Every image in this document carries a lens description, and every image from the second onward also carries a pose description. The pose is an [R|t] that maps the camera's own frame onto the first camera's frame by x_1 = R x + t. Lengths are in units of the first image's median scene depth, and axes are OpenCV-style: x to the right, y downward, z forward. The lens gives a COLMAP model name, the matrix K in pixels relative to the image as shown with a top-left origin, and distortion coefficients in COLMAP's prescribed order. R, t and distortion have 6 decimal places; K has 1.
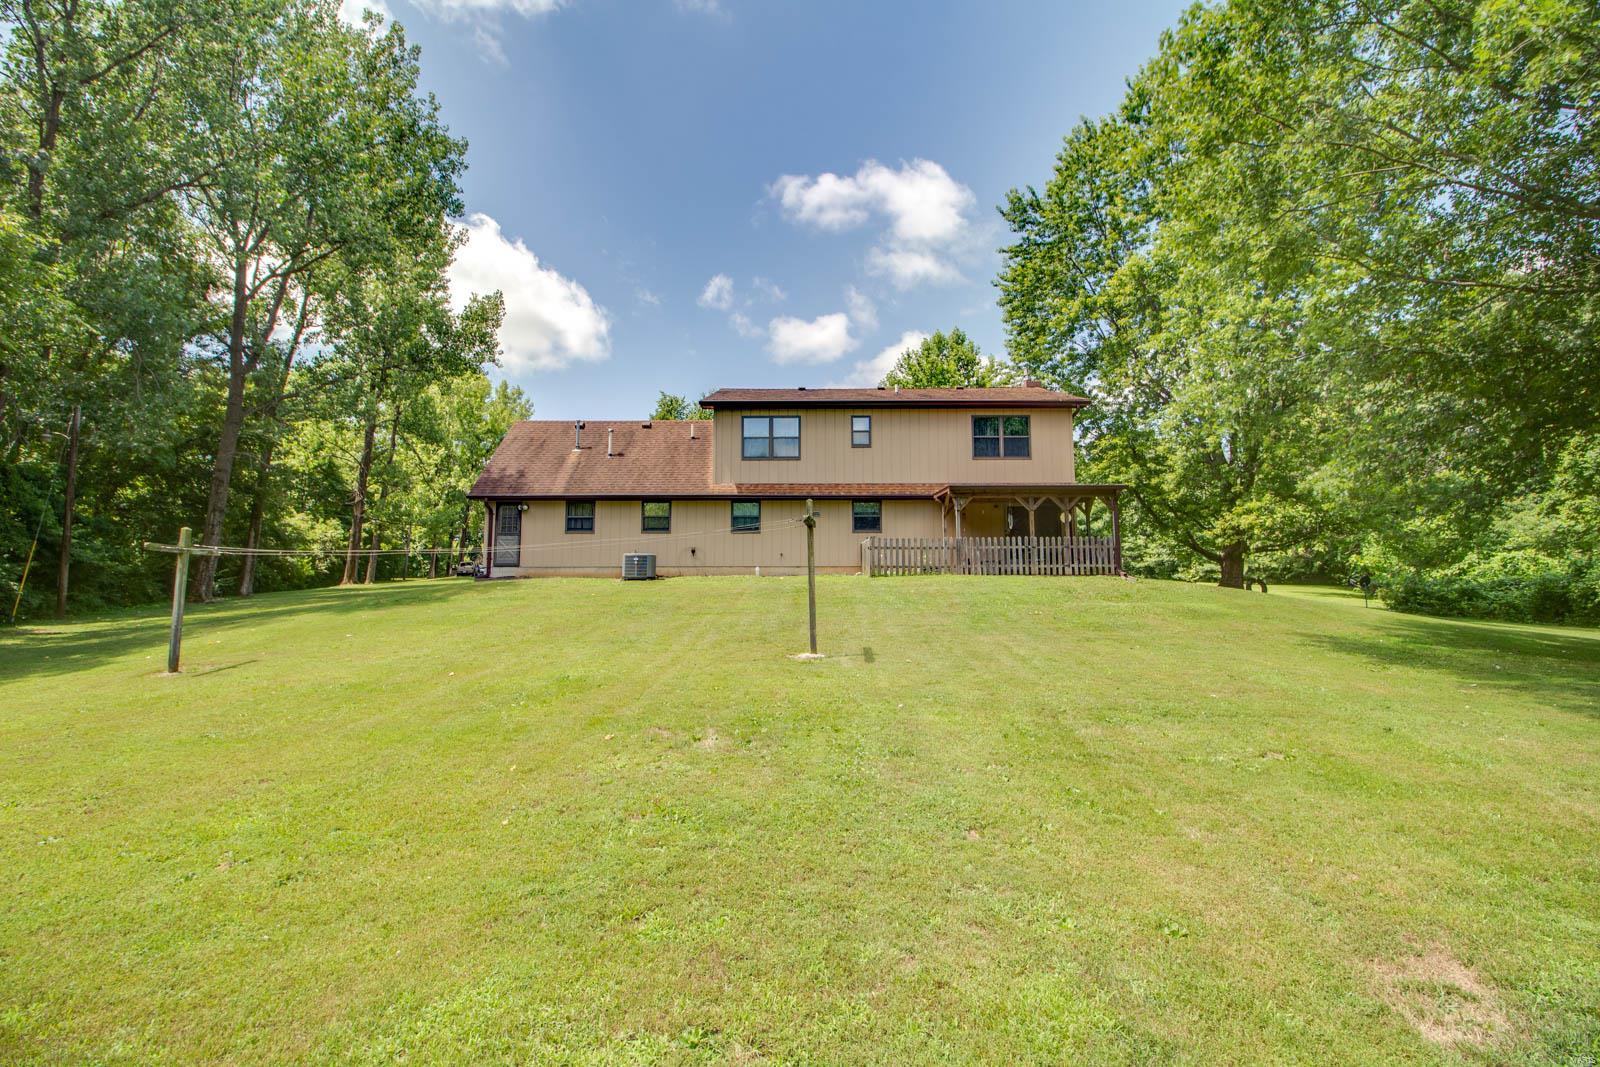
lens RADIAL K [[759.2, 0, 797.4], [0, 759.2, 518.5], [0, 0, 1]] dist [-0.006832, -0.001115]
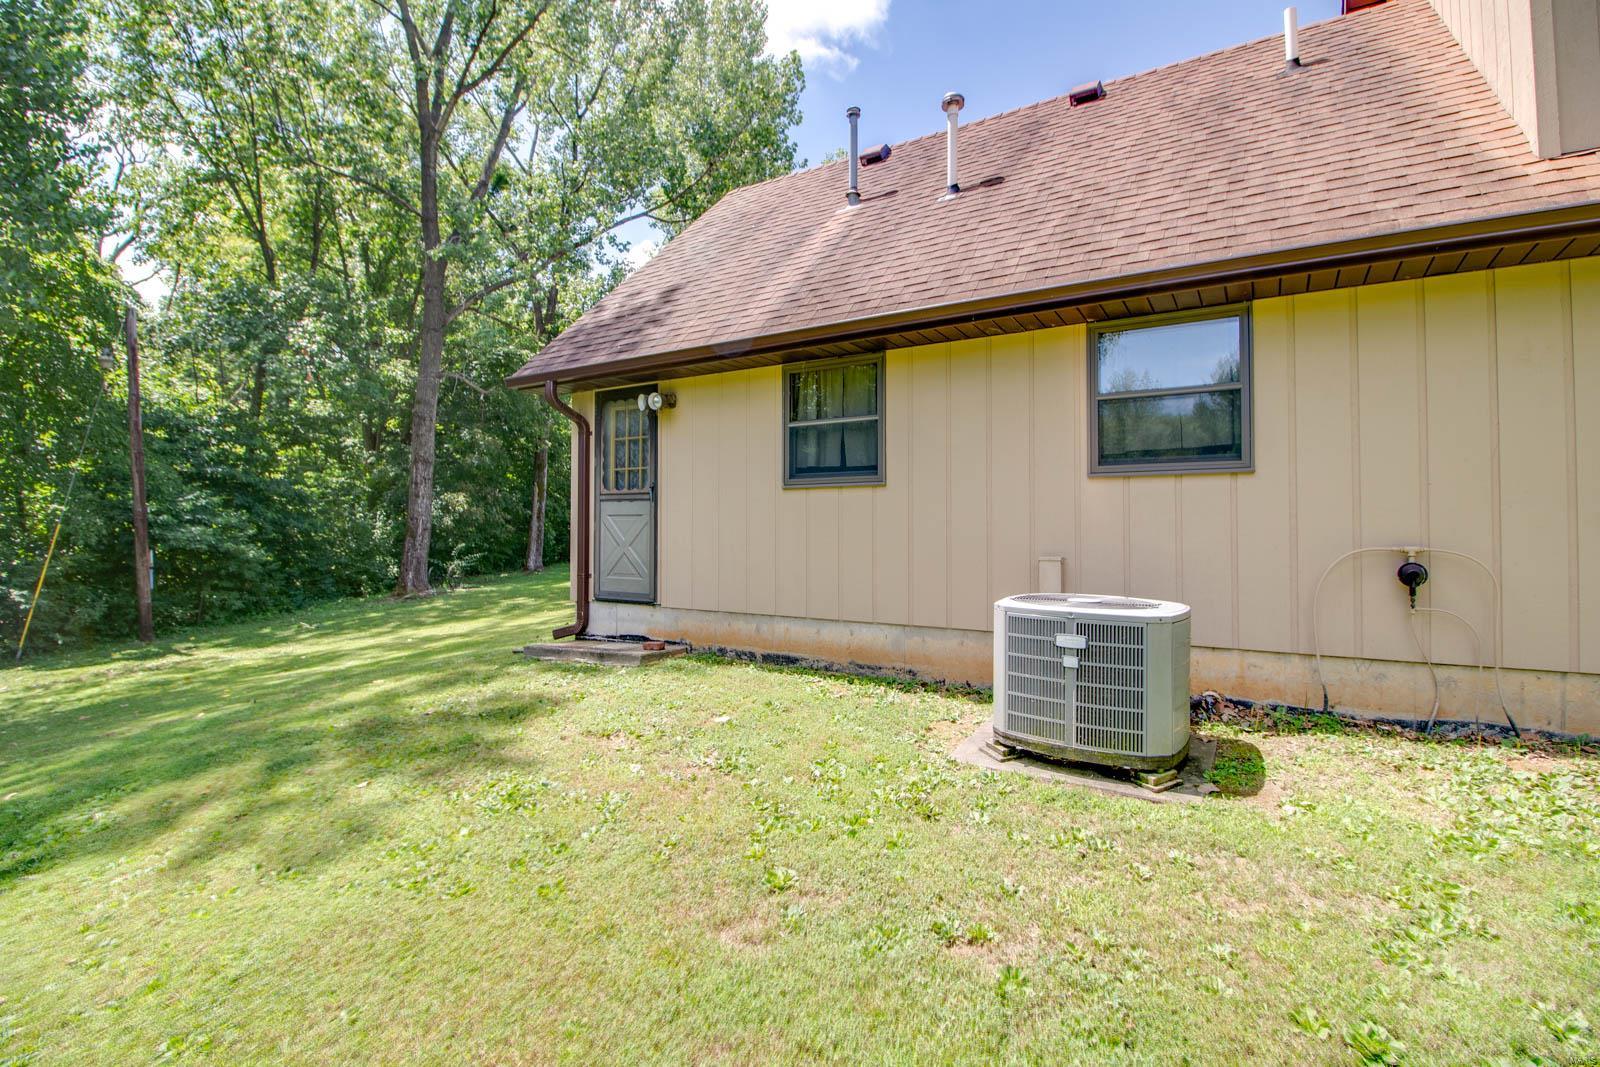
lens RADIAL K [[759.2, 0, 797.4], [0, 759.2, 518.5], [0, 0, 1]] dist [-0.006832, -0.001115]
pose [[0.860748, -0.009323, -0.508947, -0.170496], [0.055101, 0.995664, 0.074950, 0.010189], [0.506041, -0.092556, 0.857529, 0.787225]]
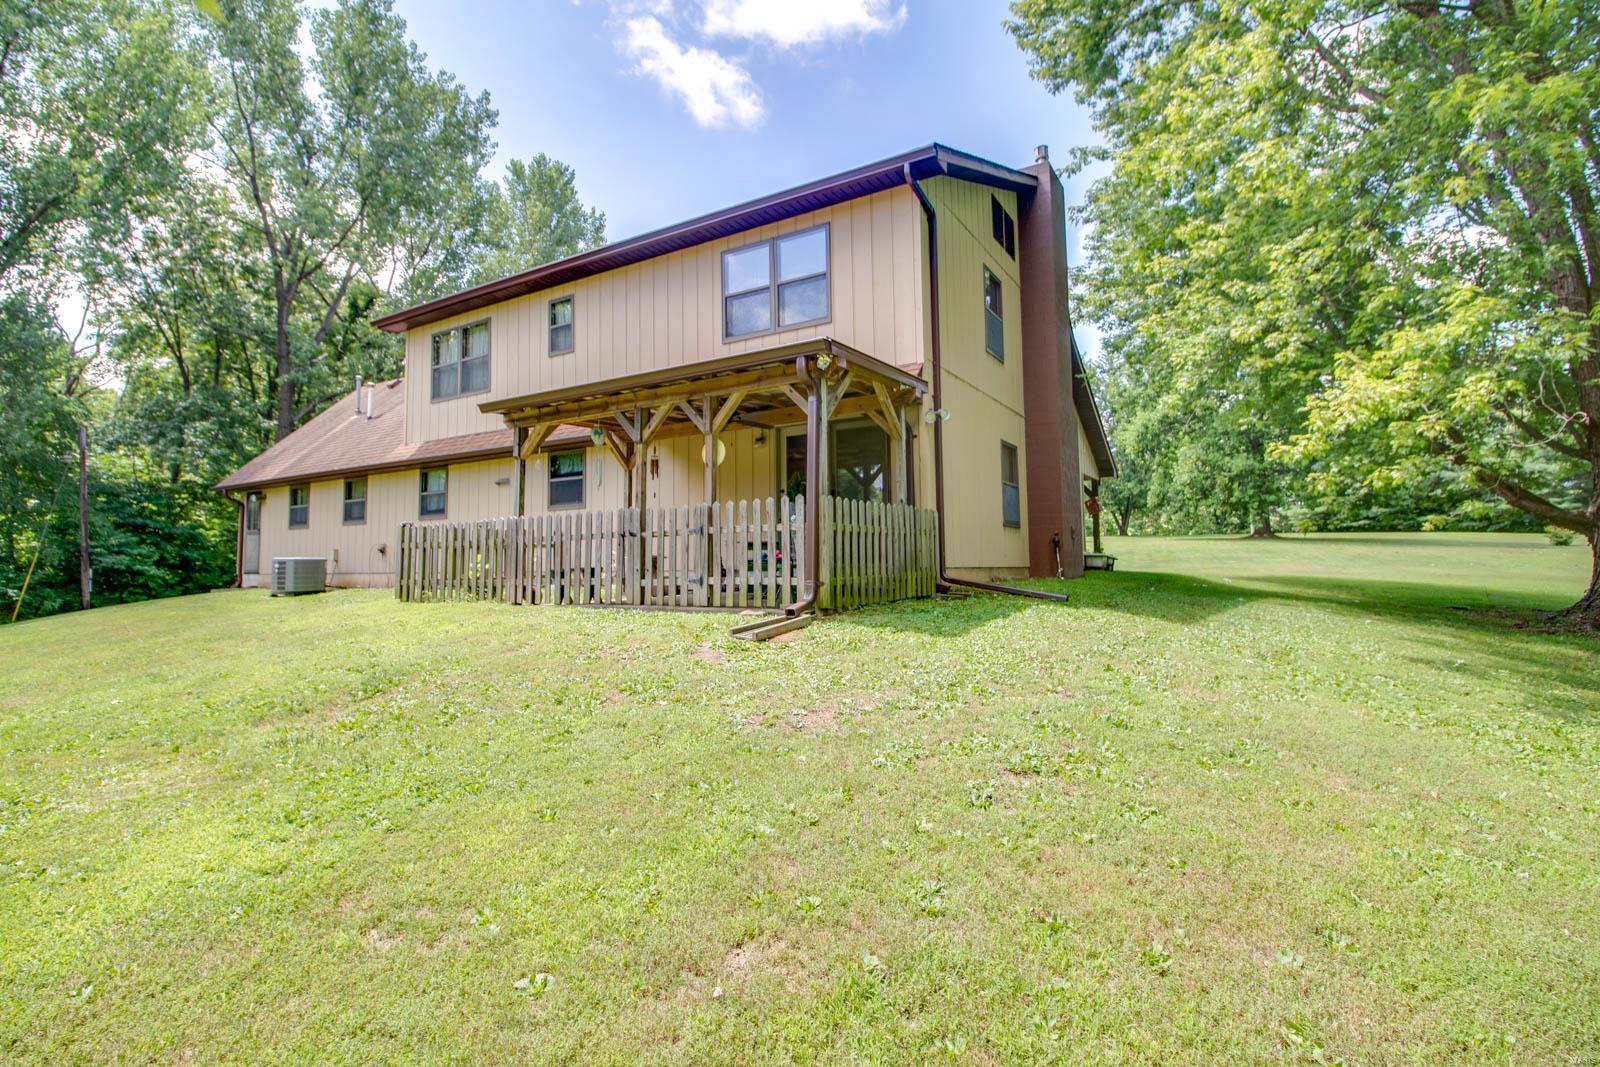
lens RADIAL K [[739.3, 0, 750.8], [0, 739.3, 523.2], [0, 0, 1]] dist [-0.001070, -0.000197]
pose [[0.858273, -0.041049, -0.511548, 0.484173], [0.065617, 0.997392, 0.030057, 0.021223], [0.508981, -0.059363, 0.858729, 0.606079]]
